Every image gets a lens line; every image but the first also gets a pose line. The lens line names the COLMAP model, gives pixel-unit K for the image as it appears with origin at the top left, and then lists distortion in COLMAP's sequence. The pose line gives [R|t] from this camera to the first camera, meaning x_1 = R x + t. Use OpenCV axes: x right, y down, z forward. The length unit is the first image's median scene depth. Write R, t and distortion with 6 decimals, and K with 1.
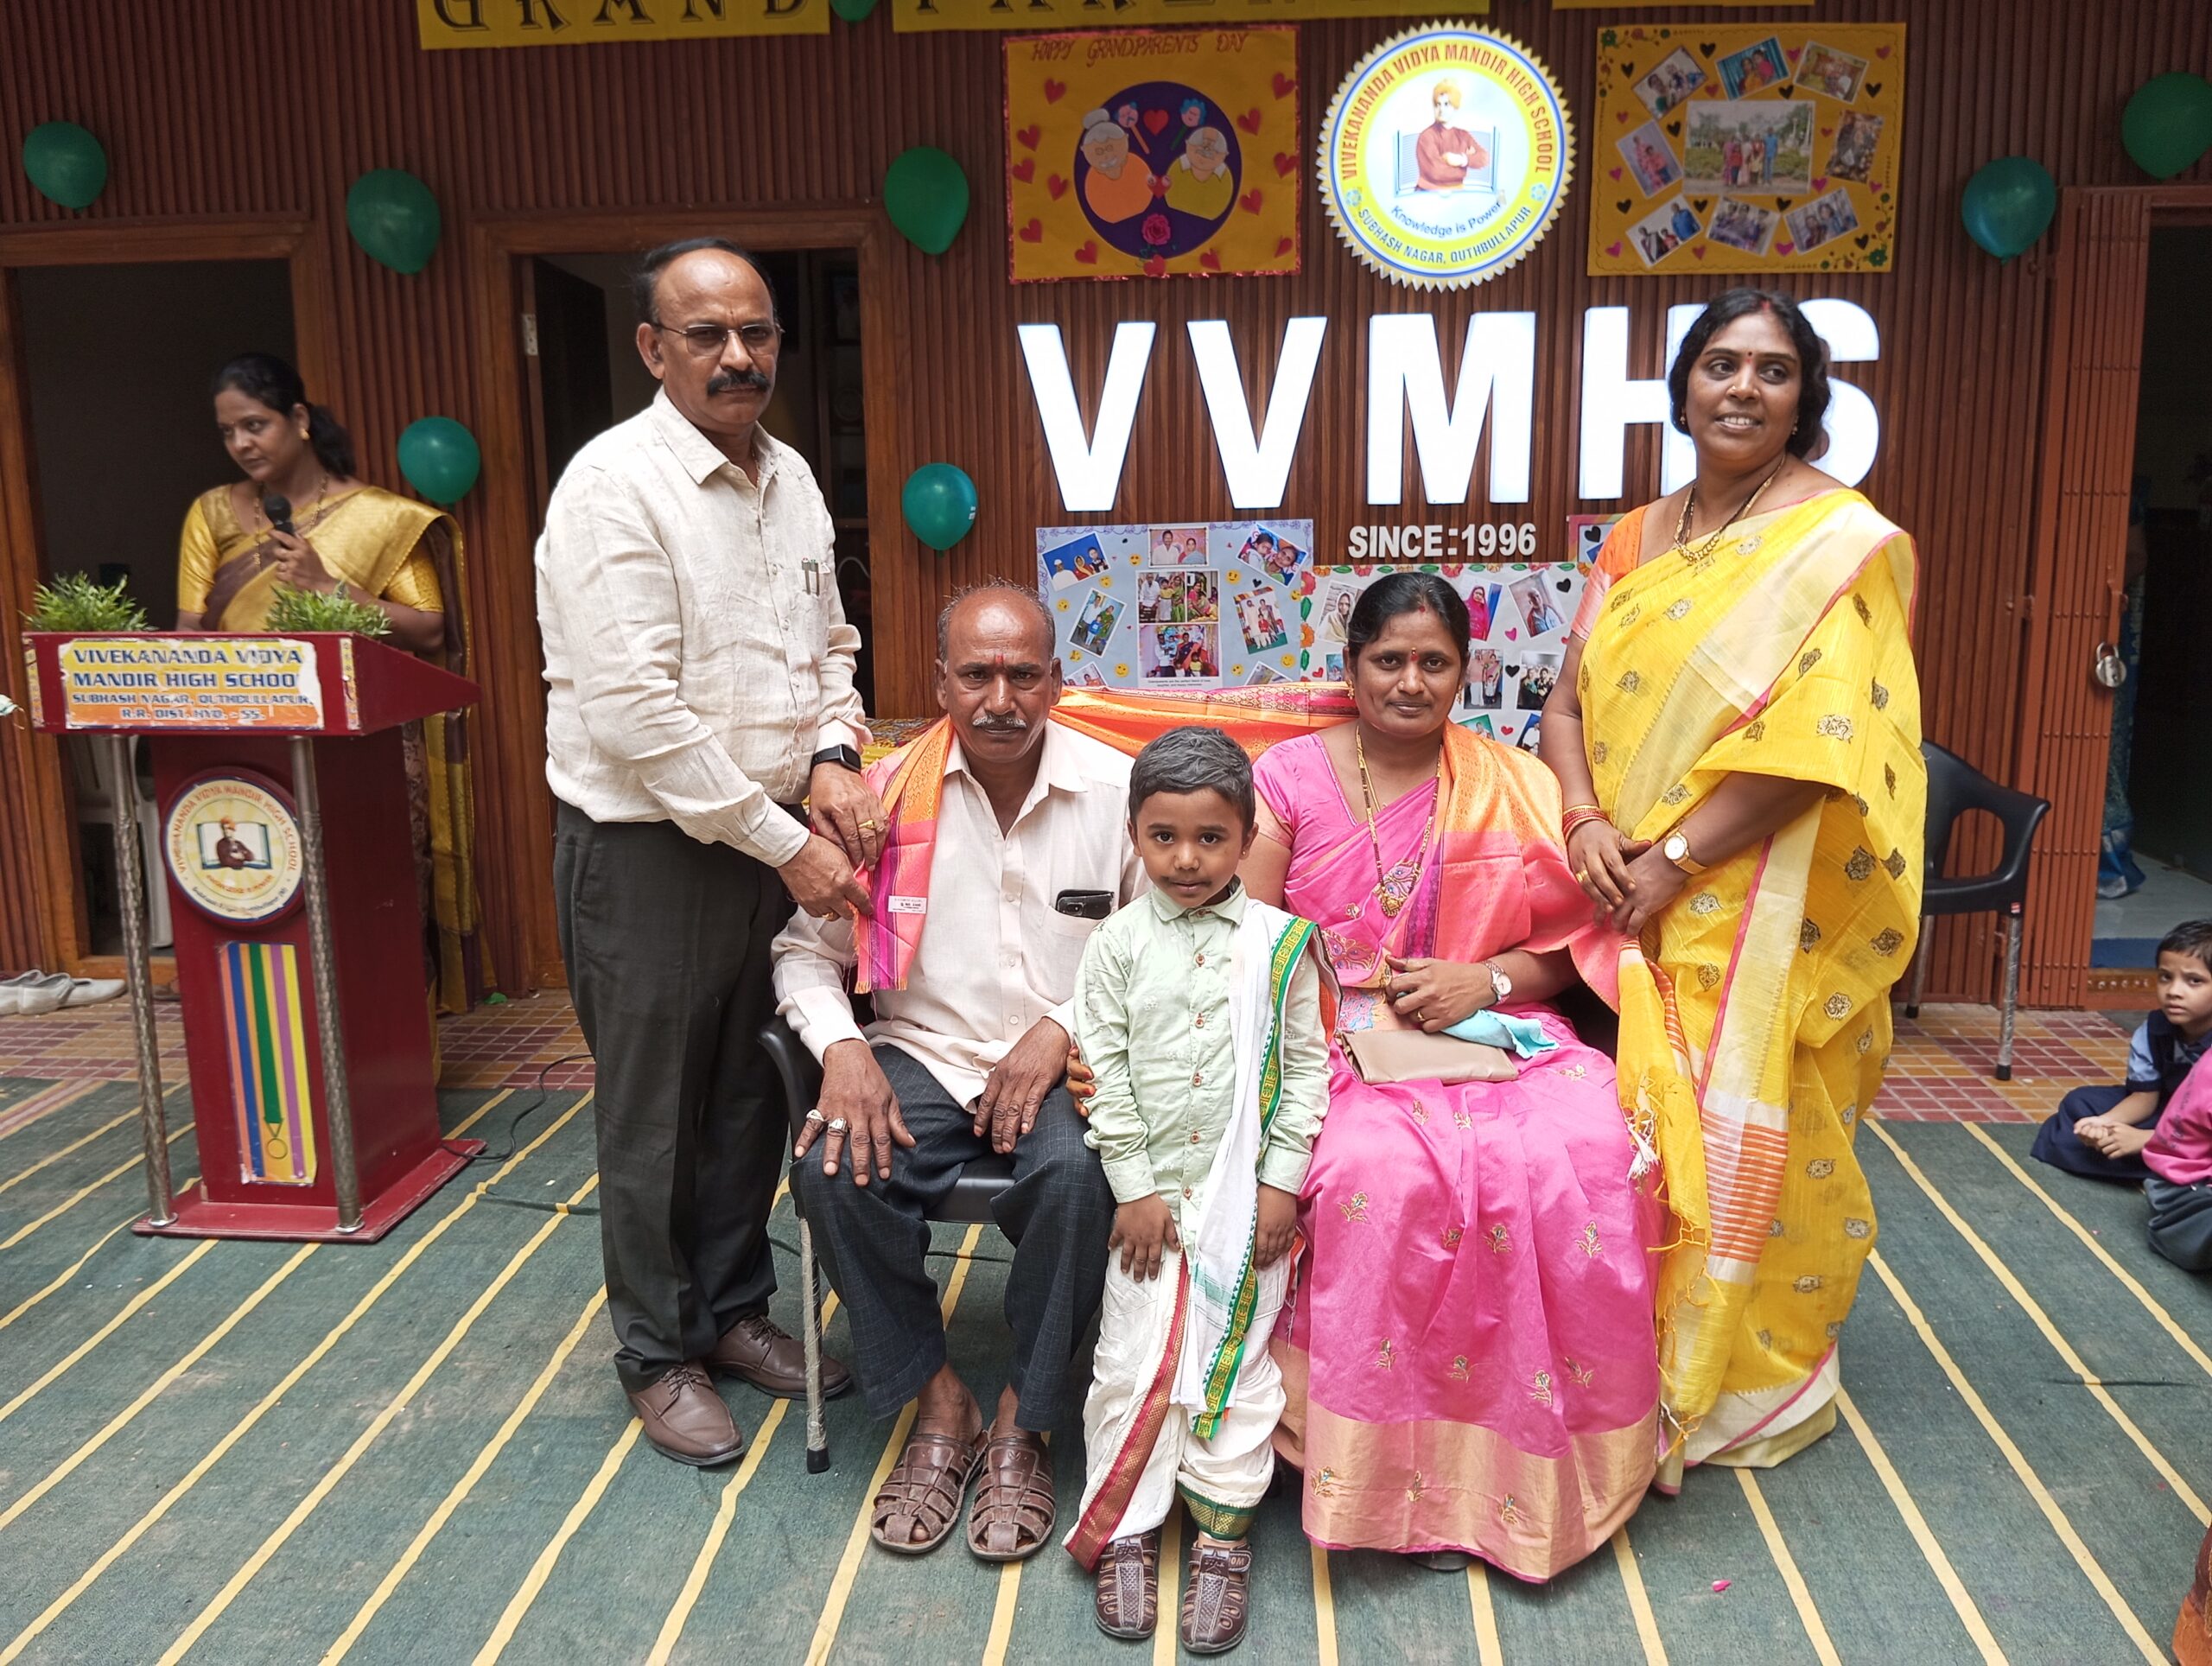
lens RADIAL K [[1760.9, 0, 1118.6], [0, 1760.9, 836.4], [0, 0, 1]] dist [0.084903, -0.160425]
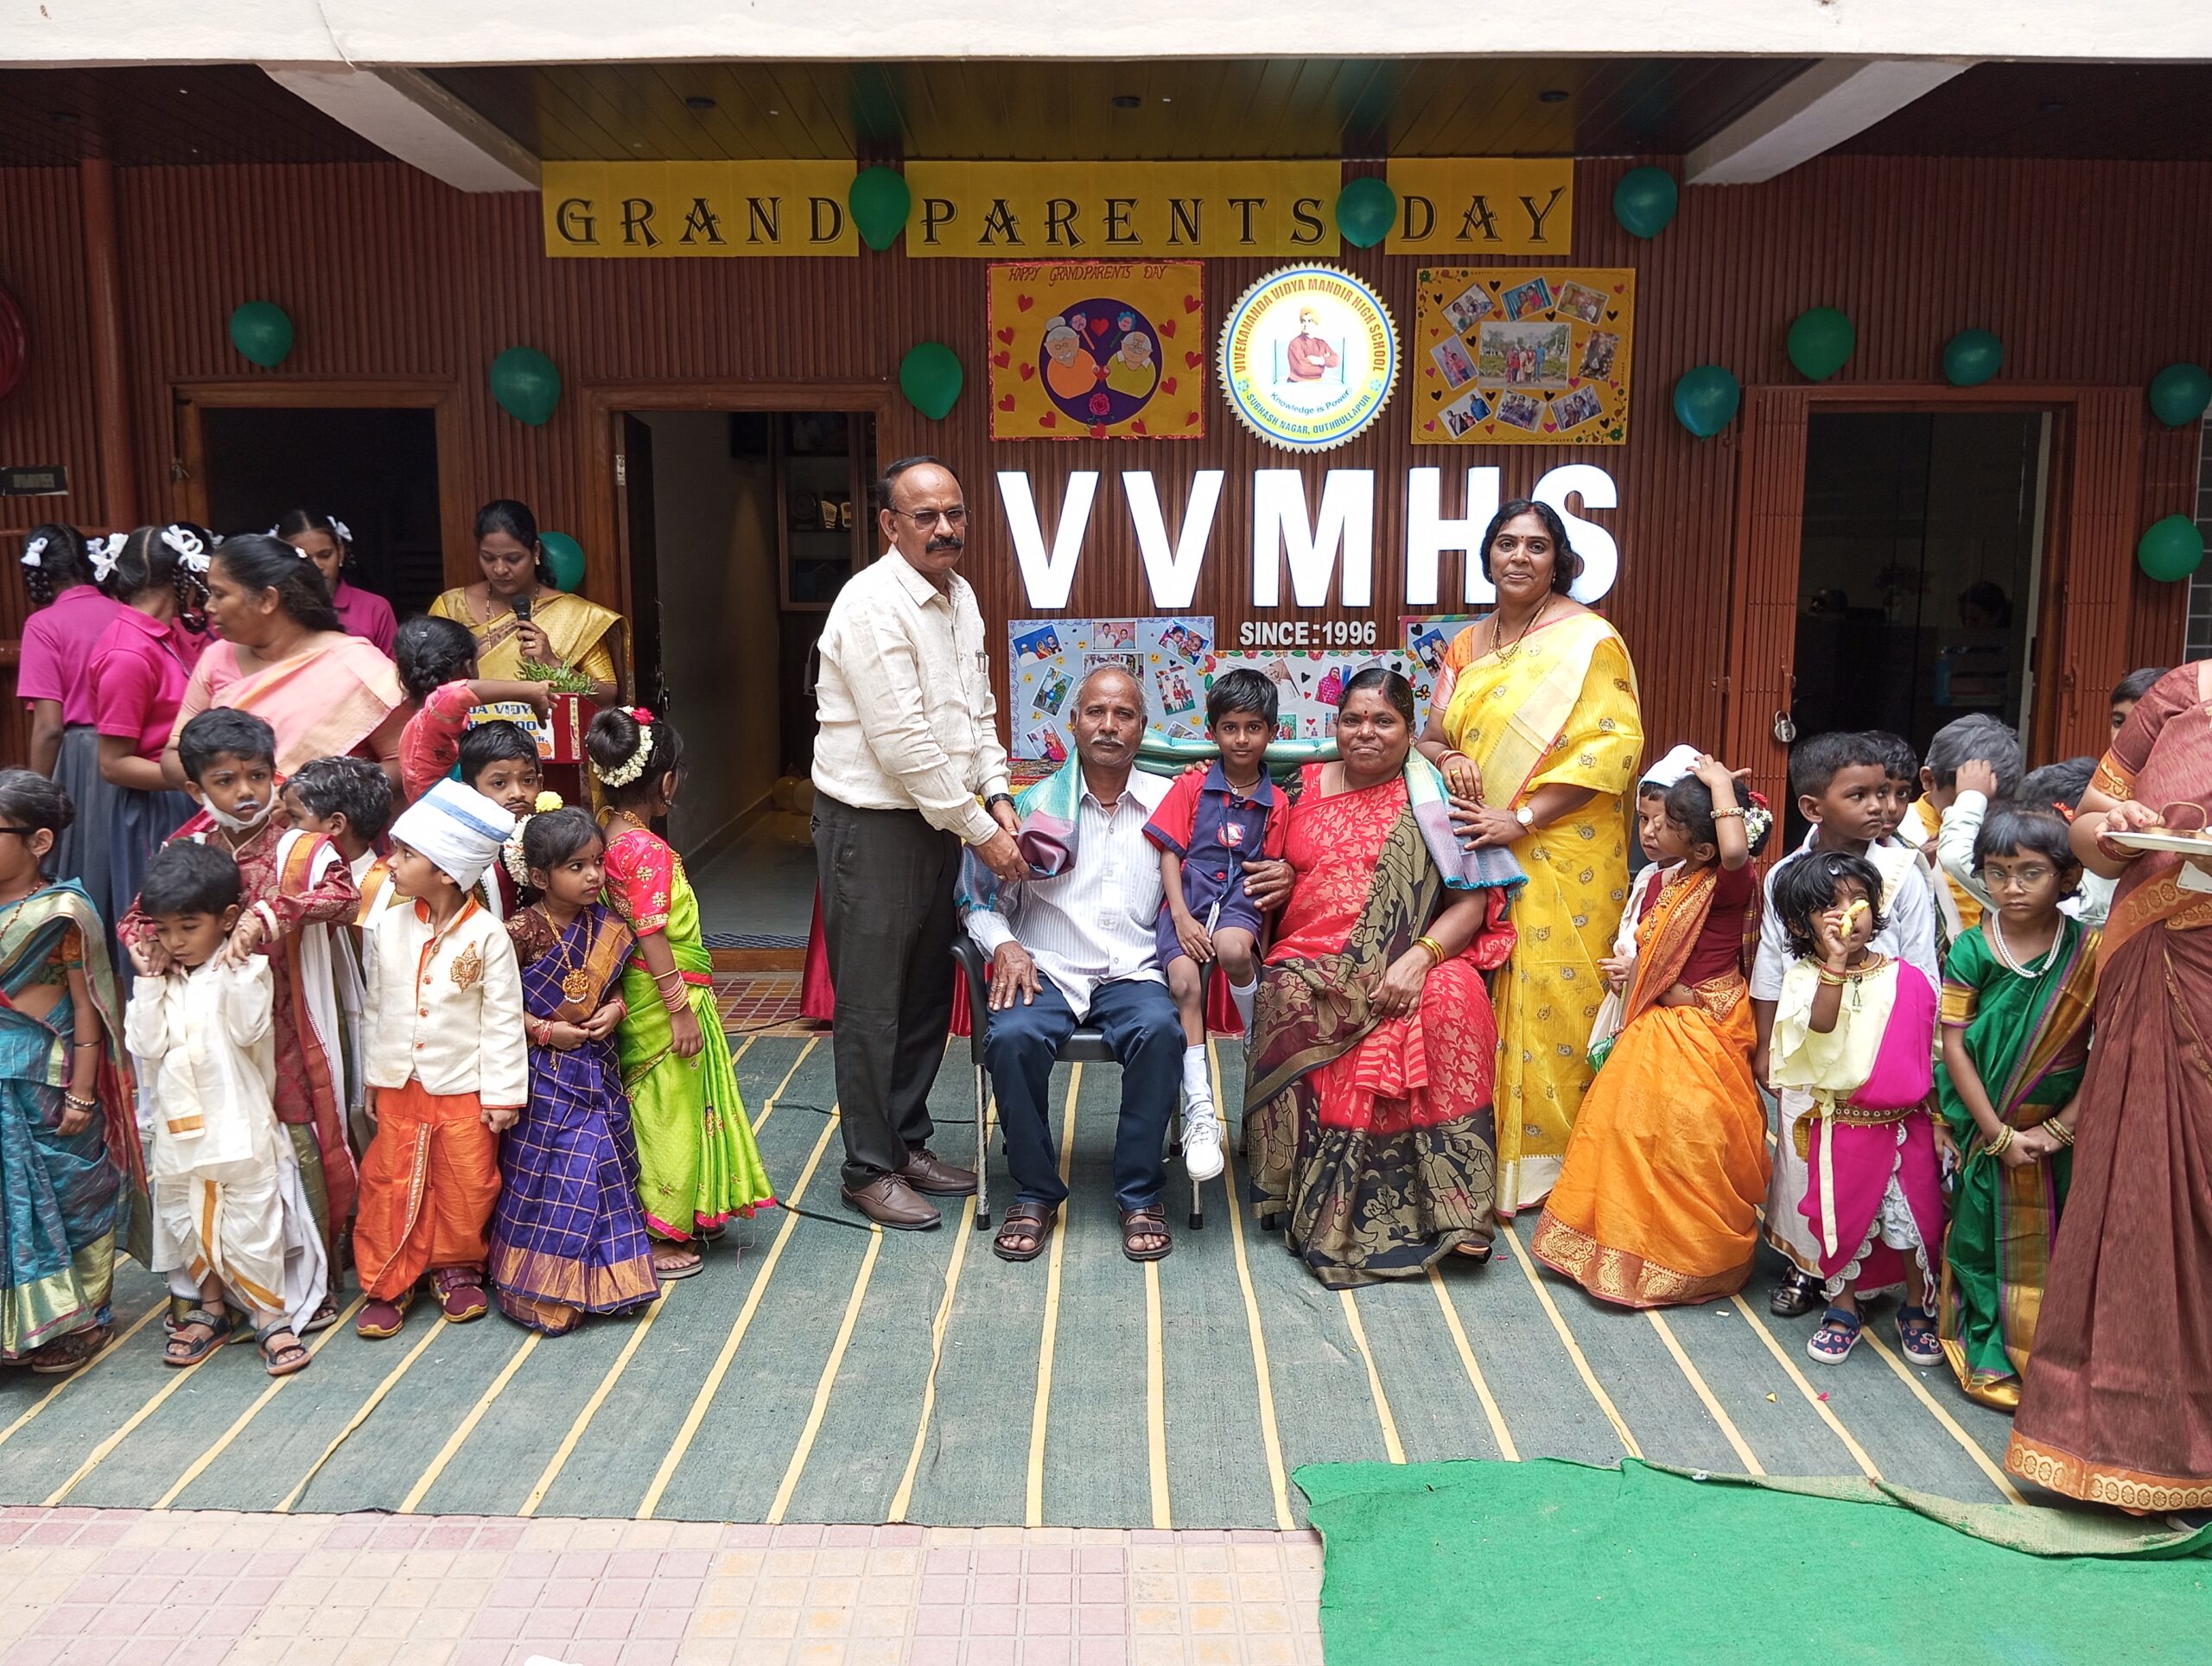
lens RADIAL K [[1762.8, 0, 1111.7], [0, 1762.8, 841.1], [0, 0, 1]] dist [0.089854, -0.153022]
pose [[0.997646, 0.000929, 0.068569, -0.062829], [0.001073, 0.999574, -0.029161, 0.033187], [-0.068567, 0.029166, 0.997220, -0.350664]]
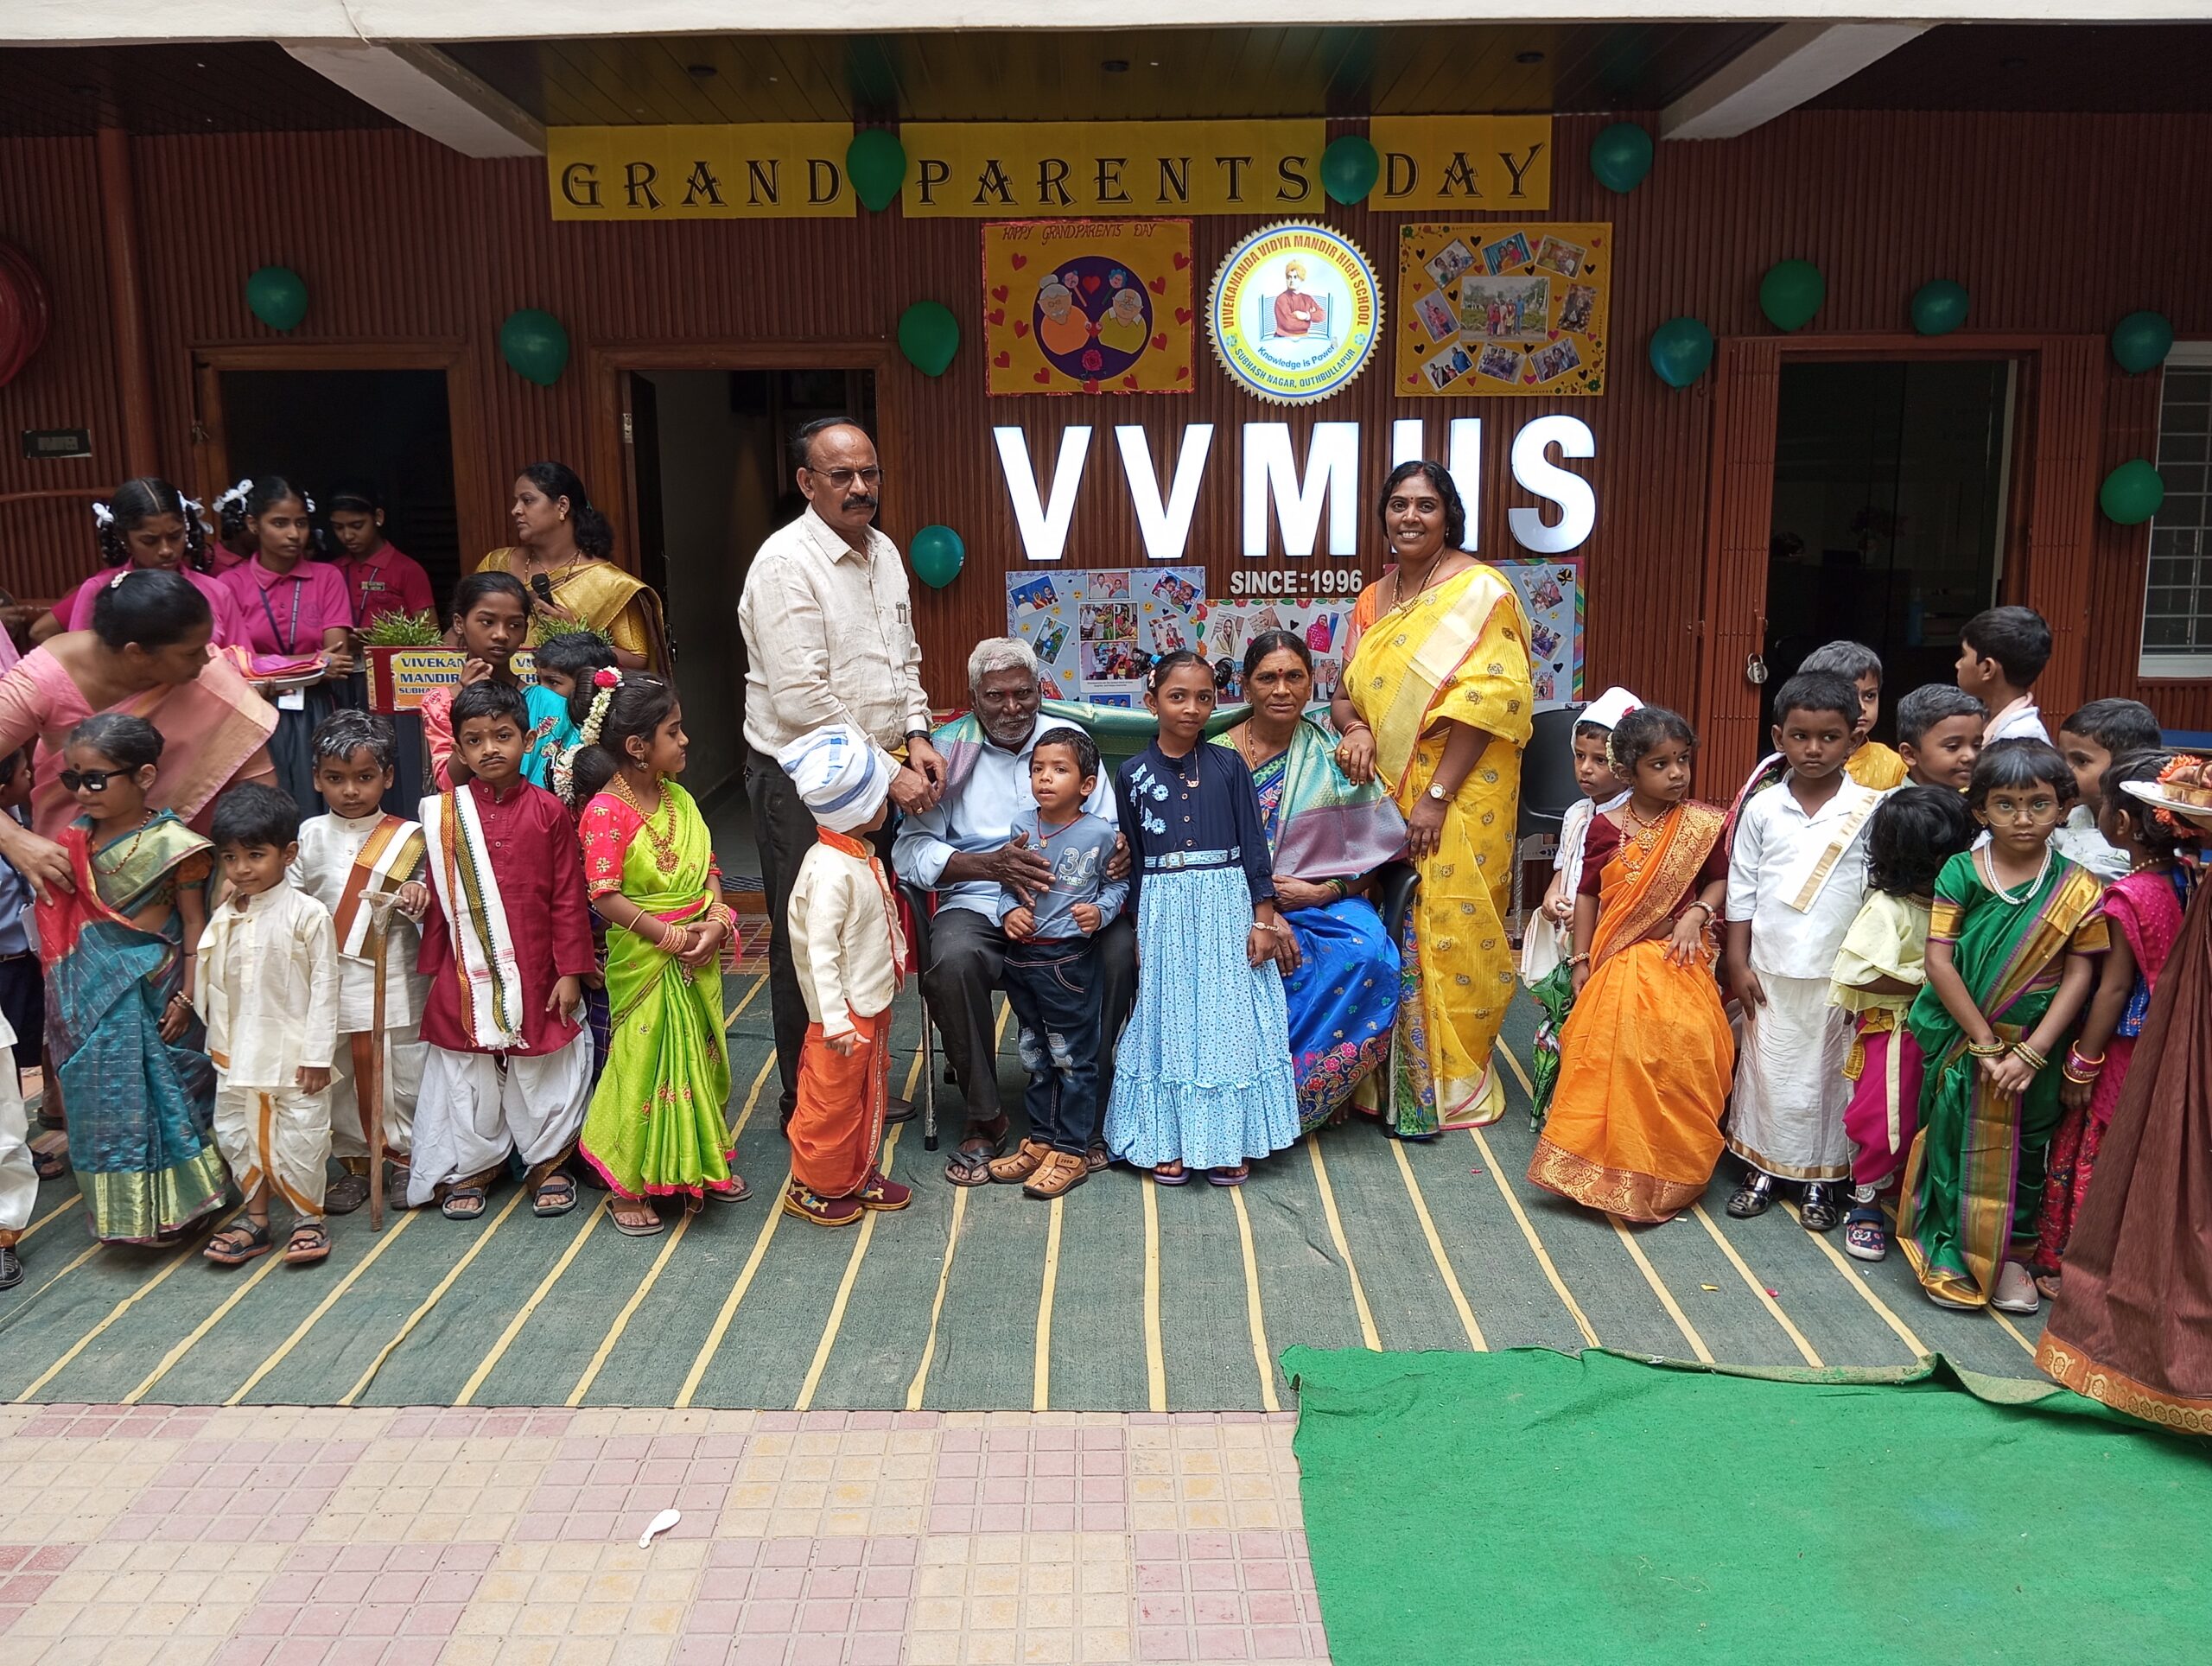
lens RADIAL K [[1762.8, 0, 1111.7], [0, 1762.8, 841.1], [0, 0, 1]] dist [0.089854, -0.153022]
pose [[0.997539, -0.009885, 0.069420, -0.064796], [0.009872, 0.999951, 0.000525, 0.037619], [-0.069422, 0.000161, 0.997587, -0.402335]]
